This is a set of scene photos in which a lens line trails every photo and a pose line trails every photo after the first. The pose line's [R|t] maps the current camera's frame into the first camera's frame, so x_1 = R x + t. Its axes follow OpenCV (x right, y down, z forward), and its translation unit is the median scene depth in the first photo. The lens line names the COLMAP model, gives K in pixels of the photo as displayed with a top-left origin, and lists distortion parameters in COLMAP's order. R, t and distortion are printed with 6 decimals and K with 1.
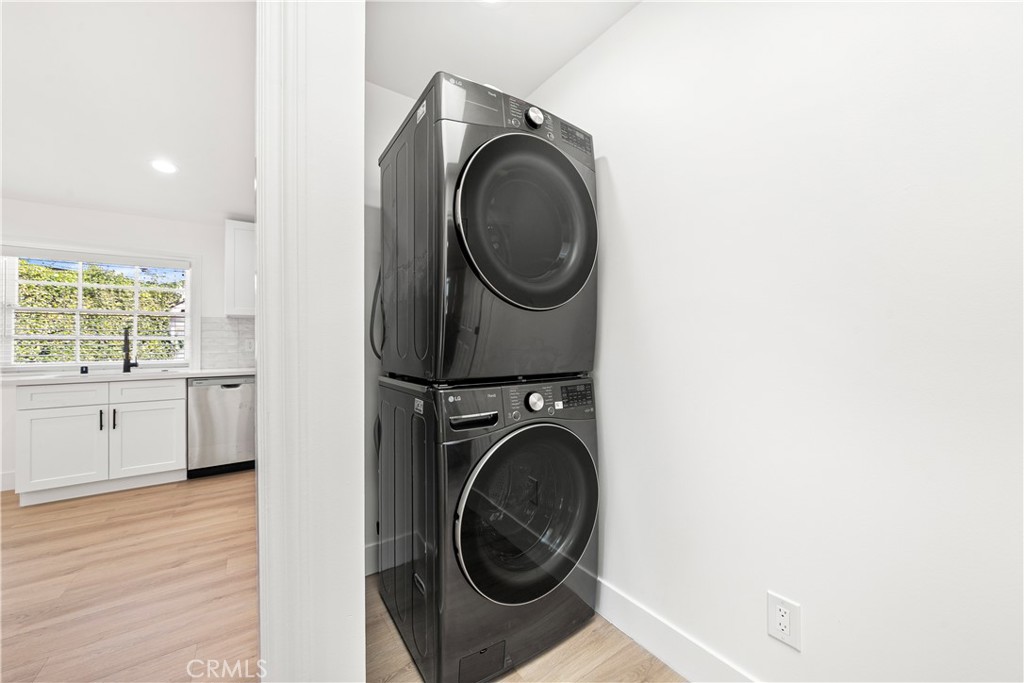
lens RADIAL K [[374.4, 0, 513.4], [0, 374.4, 344.6], [0, 0, 1]] dist [-0.002833, -0.000143]
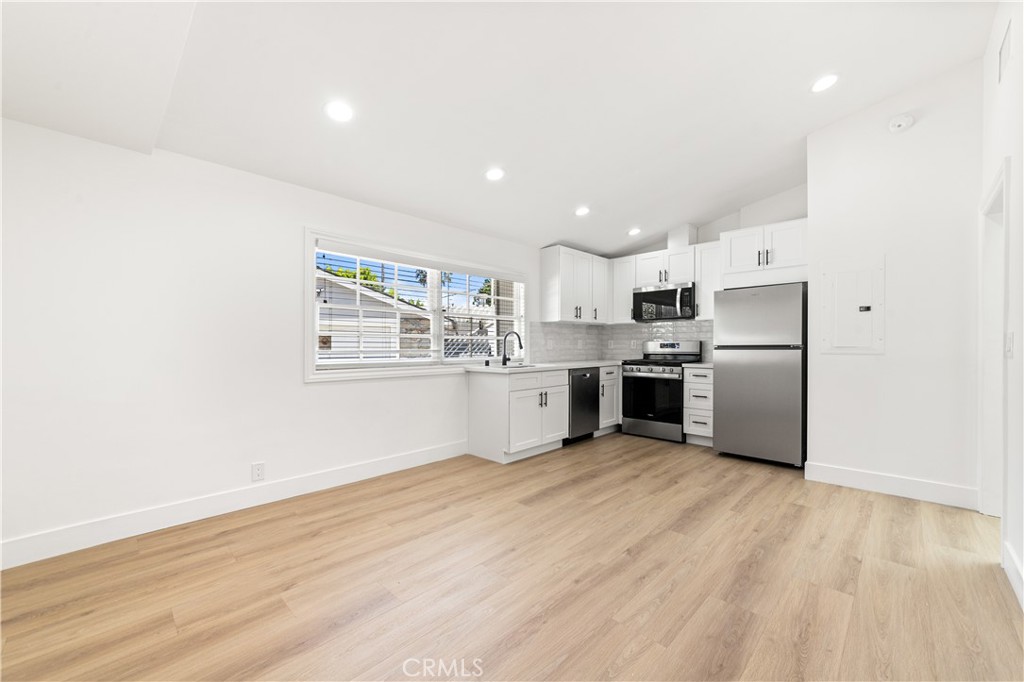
lens RADIAL K [[400.9, 0, 512.2], [0, 400.9, 347.6], [0, 0, 1]] dist [-0.000719, 0.000066]
pose [[0.986706, -0.003439, 0.162480, -1.414309], [0.003824, 0.999991, -0.002056, 0.019610], [-0.162471, 0.002650, 0.986710, -0.388666]]
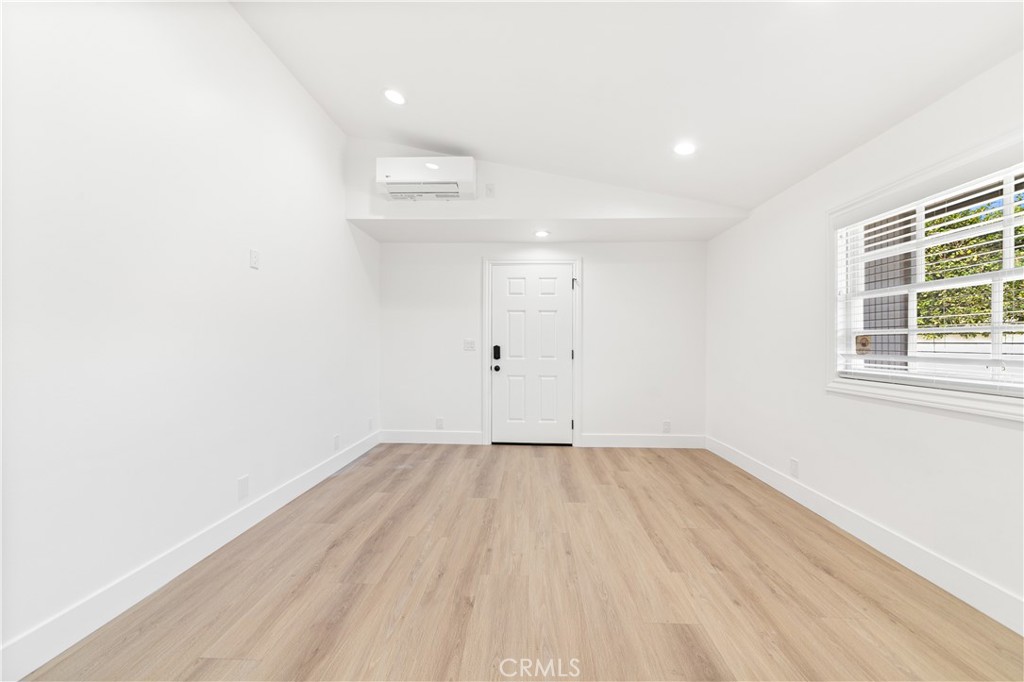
lens RADIAL K [[374.4, 0, 523.7], [0, 374.4, 343.0], [0, 0, 1]] dist [-0.002833, -0.000143]
pose [[-0.606242, -0.007351, -0.795246, -0.677212], [-0.013427, 0.999909, 0.000994, 0.008651], [0.795167, 0.011281, -0.606285, 0.719832]]
